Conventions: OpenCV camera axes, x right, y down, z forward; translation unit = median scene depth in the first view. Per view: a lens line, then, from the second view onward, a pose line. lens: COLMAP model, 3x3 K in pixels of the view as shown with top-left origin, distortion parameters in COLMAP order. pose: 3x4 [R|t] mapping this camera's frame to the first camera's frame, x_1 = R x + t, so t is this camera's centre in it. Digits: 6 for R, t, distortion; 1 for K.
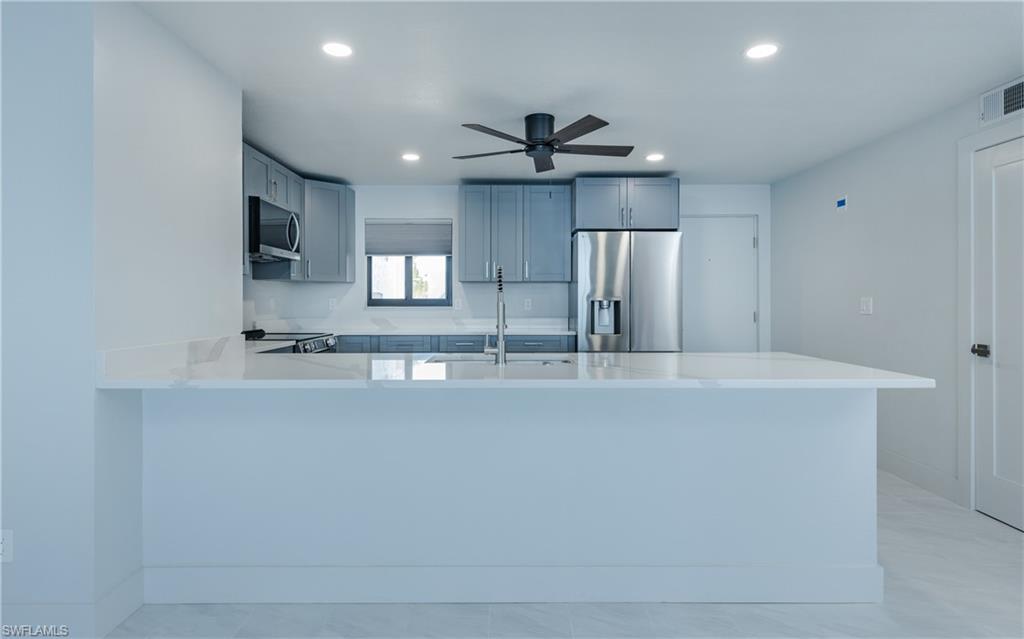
lens RADIAL K [[585.8, 0, 510.7], [0, 585.8, 299.9], [0, 0, 1]] dist [-0.001710, -0.000443]
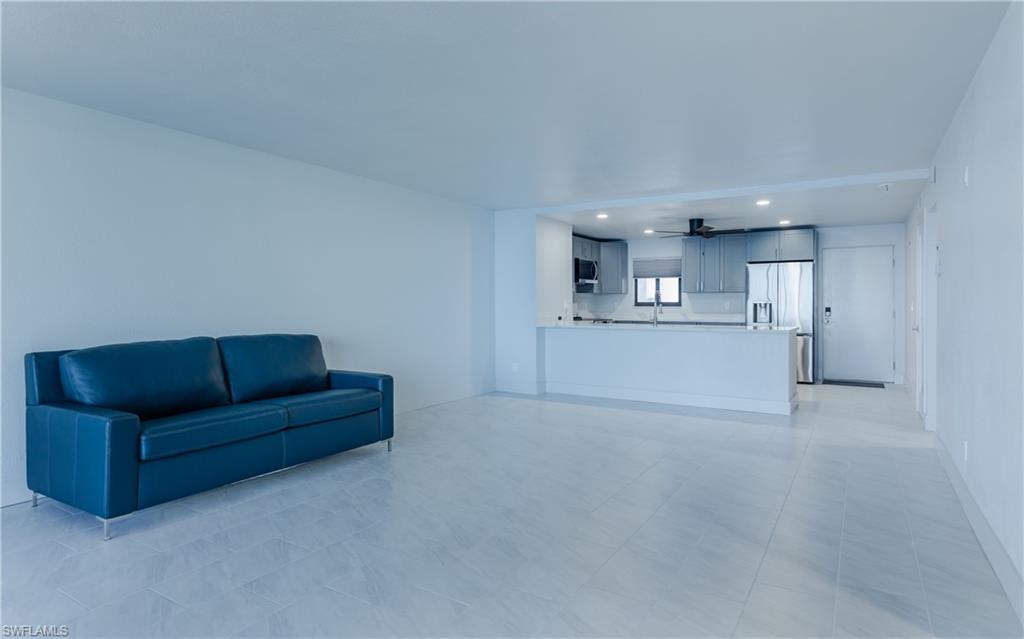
lens RADIAL K [[585.8, 0, 510.7], [0, 585.8, 299.9], [0, 0, 1]] dist [-0.001710, -0.000443]
pose [[0.859799, -0.001968, -0.510629, 0.373232], [-0.000247, 0.999991, -0.004270, -0.000968], [0.510632, 0.003797, 0.859791, -0.807822]]
